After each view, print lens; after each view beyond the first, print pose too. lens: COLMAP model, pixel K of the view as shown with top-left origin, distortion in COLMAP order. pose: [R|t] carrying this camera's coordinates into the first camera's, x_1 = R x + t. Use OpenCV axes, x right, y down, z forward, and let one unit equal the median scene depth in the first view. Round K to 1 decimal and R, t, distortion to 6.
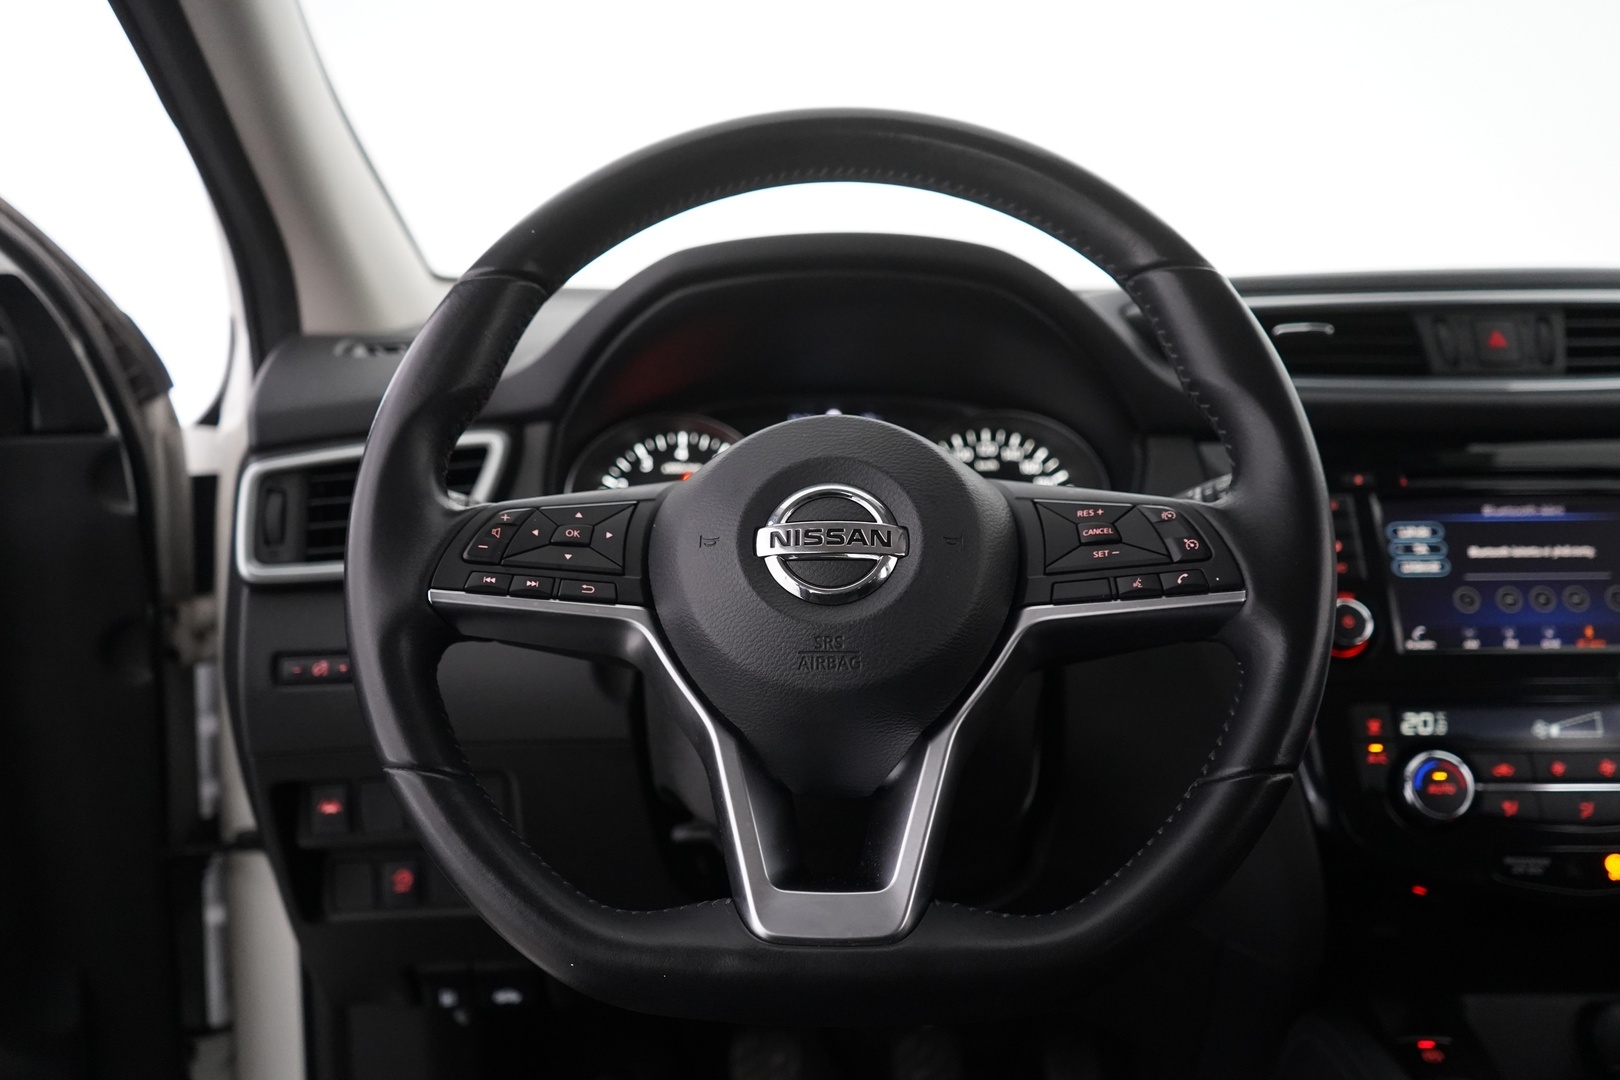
lens RADIAL K [[1332.1, 0, 809.3], [0, 1332.1, 530.4], [0, 0, 1]] dist [-0.000428, 0.005061]
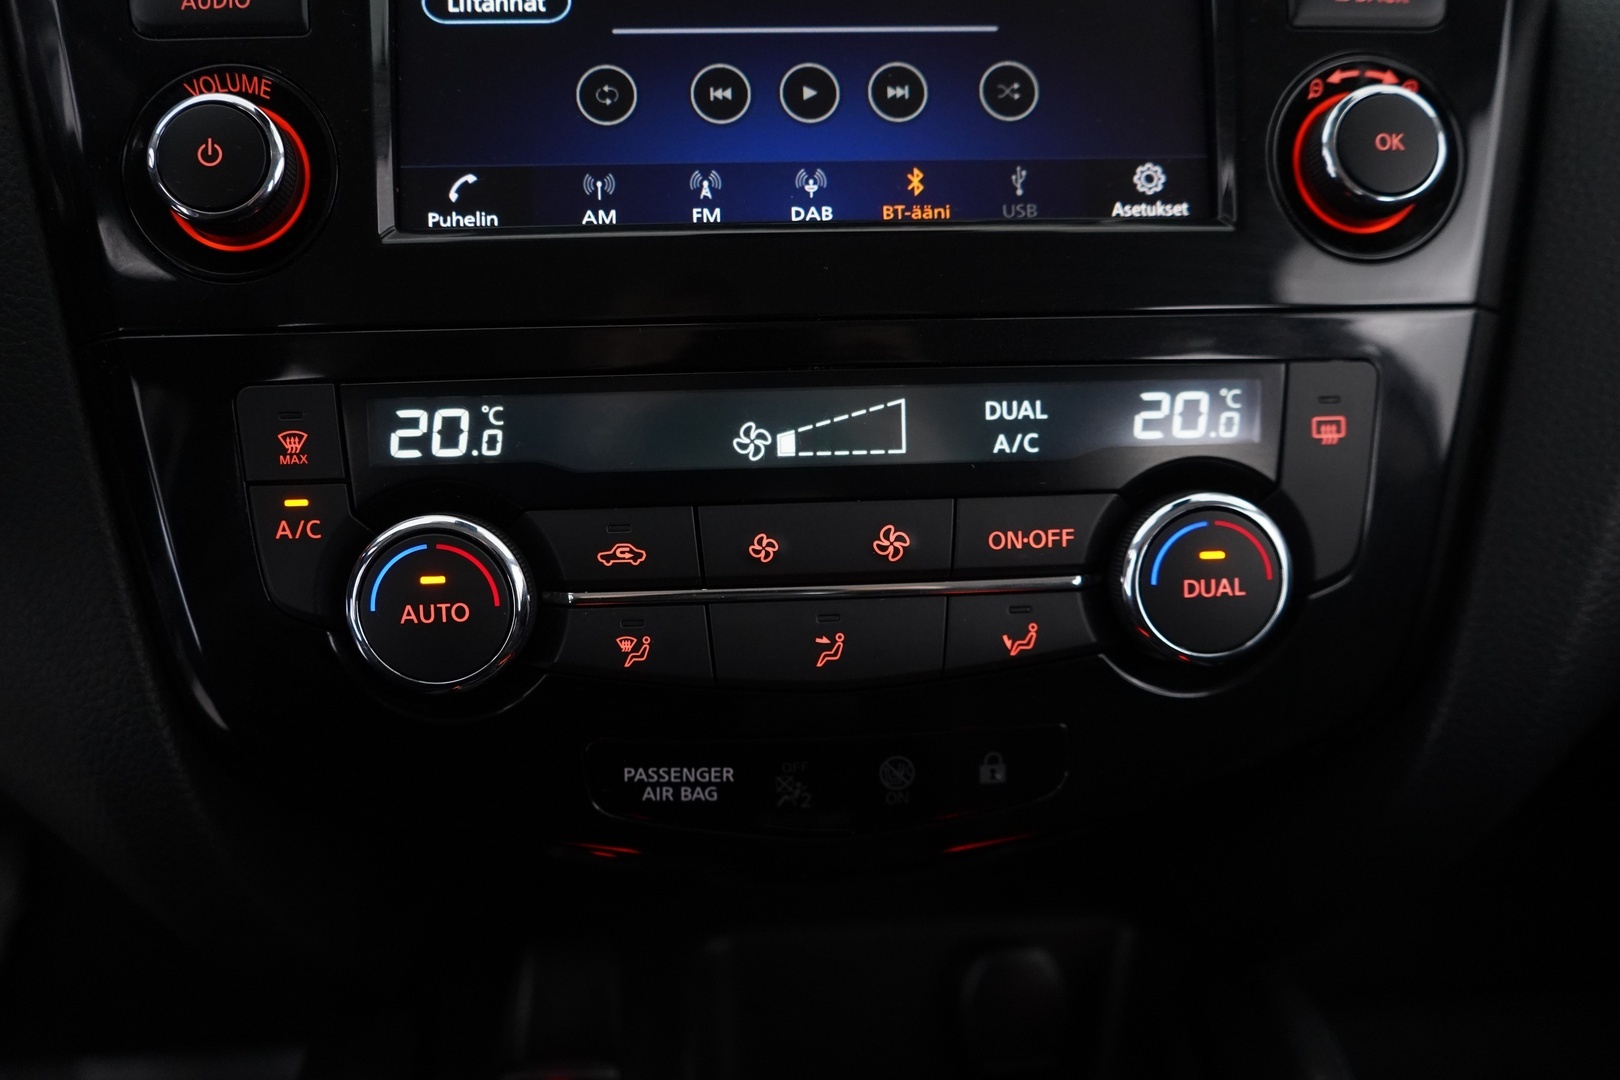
lens RADIAL K [[1332.1, 0, 809.3], [0, 1332.1, 530.4], [0, 0, 1]] dist [-0.000428, 0.005061]
pose [[0.997878, -0.023464, 0.060738, 0.552871], [0.003849, 0.952439, 0.304706, 0.057878], [-0.064999, -0.303826, 0.950508, 0.639473]]
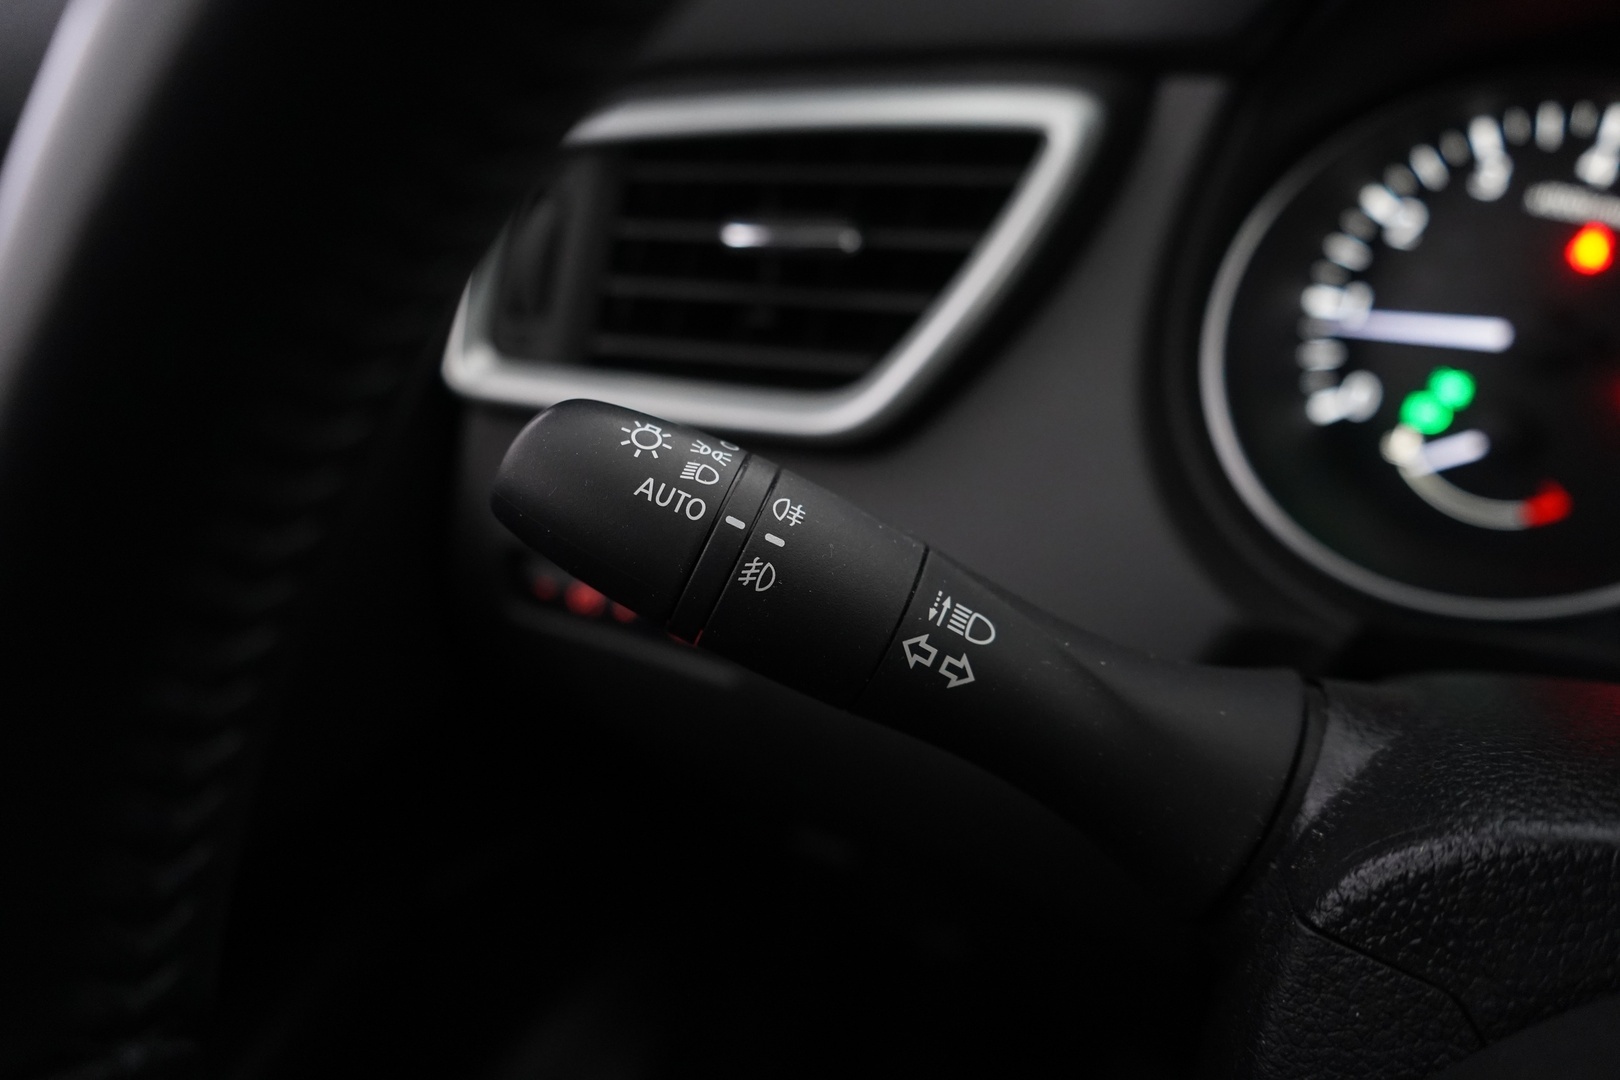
lens RADIAL K [[1292.1, 0, 804.7], [0, 1292.1, 540.9], [0, 0, 1]] dist [-0.001176, -0.000133]
pose [[0.813819, 0.327346, -0.480148, -0.088349], [-0.094071, 0.889562, 0.447024, -0.135616], [0.573453, -0.318628, 0.754737, 0.723598]]
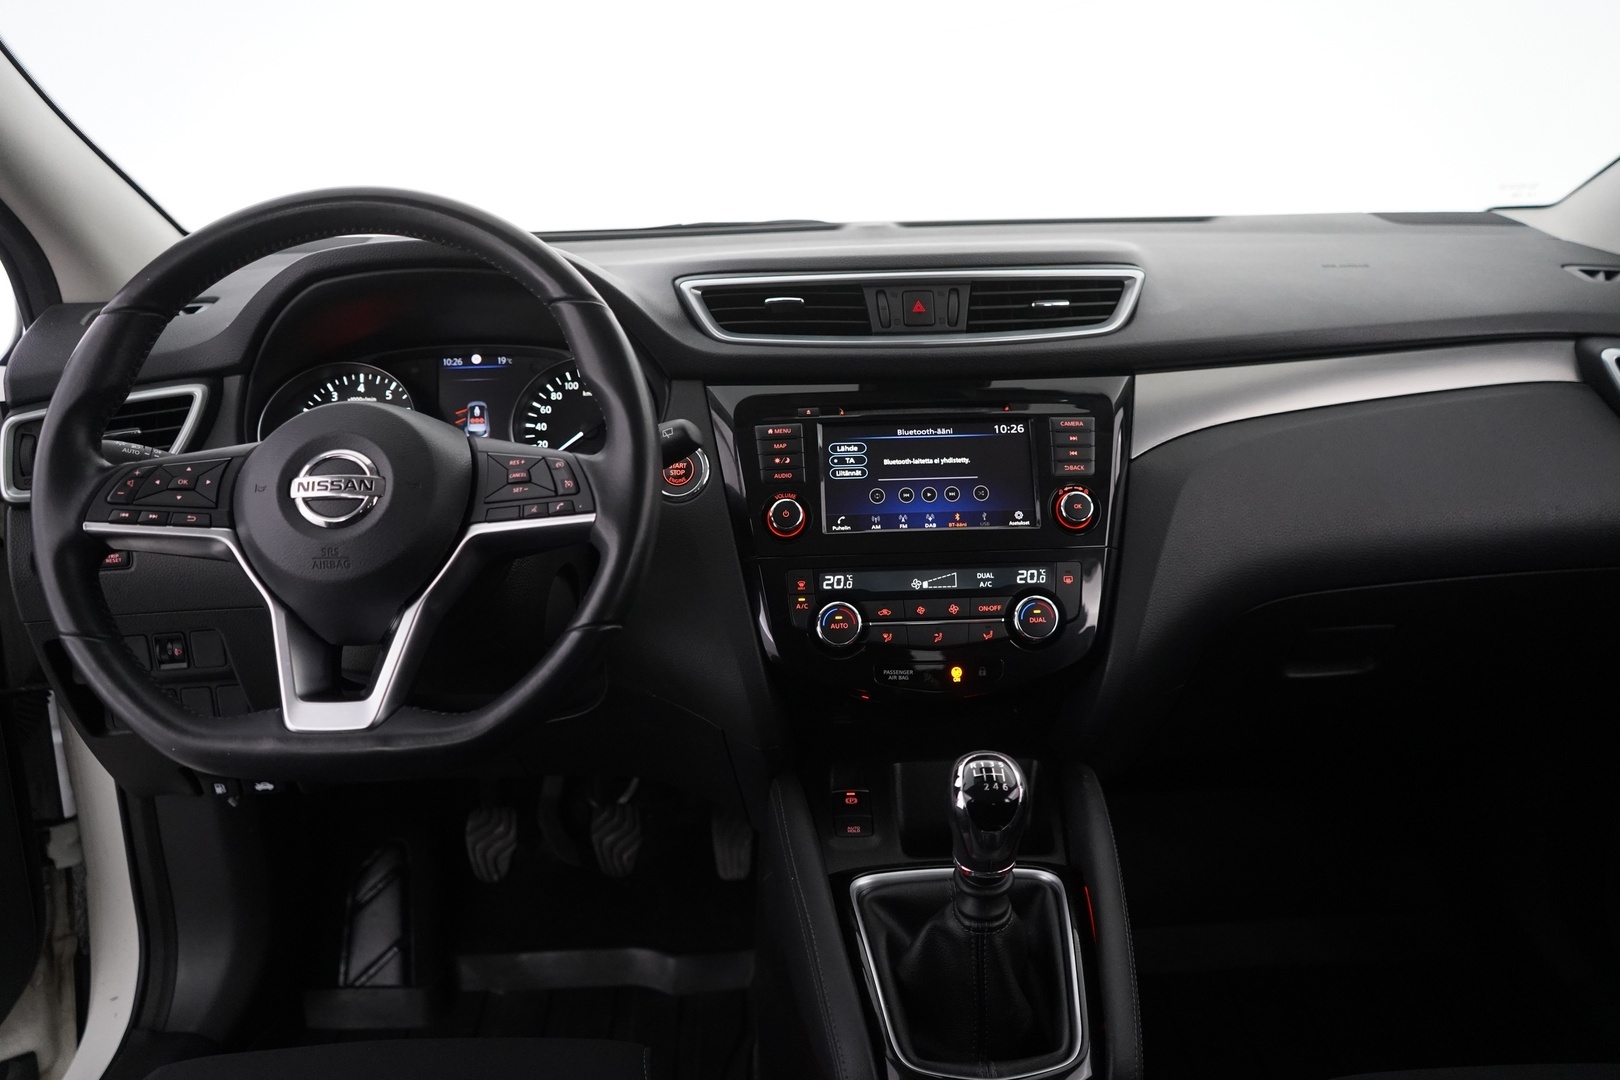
lens RADIAL K [[1292.1, 0, 804.7], [0, 1292.1, 540.9], [0, 0, 1]] dist [-0.001176, -0.000133]
pose [[0.999039, -0.021952, 0.037926, 0.380425], [0.016712, 0.990930, 0.133334, -0.092284], [-0.040509, -0.132572, 0.990345, -0.410981]]
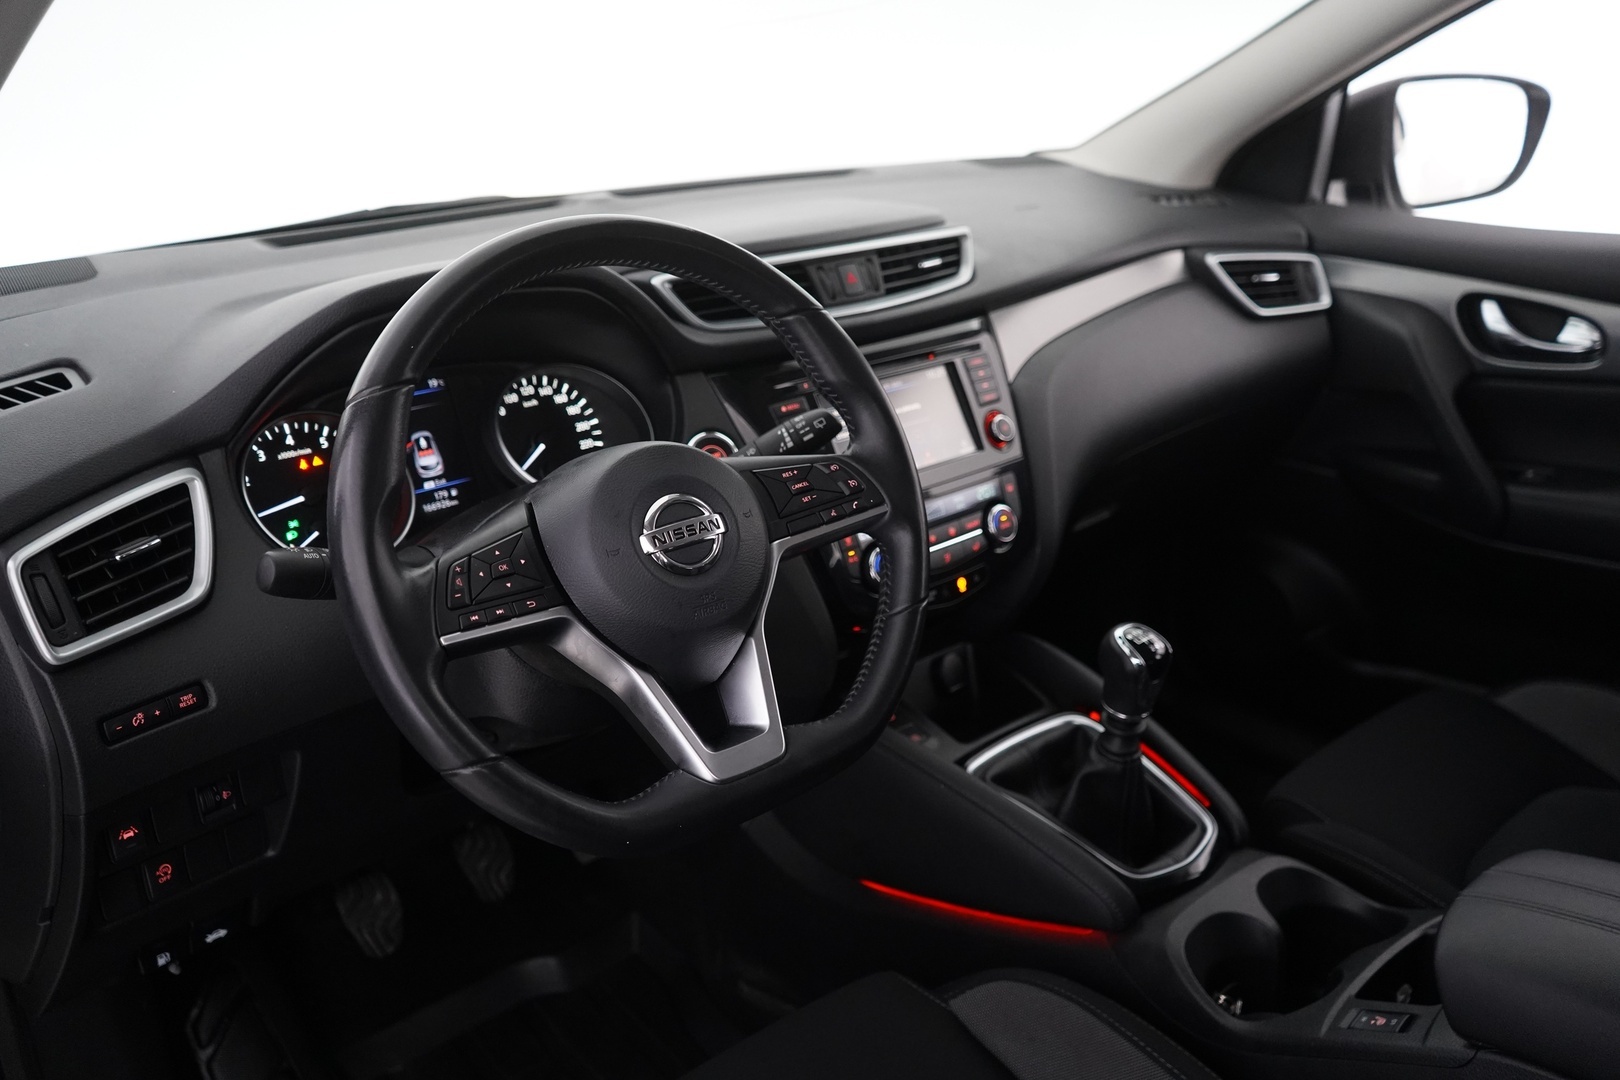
lens RADIAL K [[1292.1, 0, 804.7], [0, 1292.1, 540.9], [0, 0, 1]] dist [-0.001176, -0.000133]
pose [[0.756158, -0.244198, 0.607118, -0.585399], [0.119499, 0.963692, 0.238786, -0.240198], [-0.643386, -0.108009, 0.757884, -0.166875]]
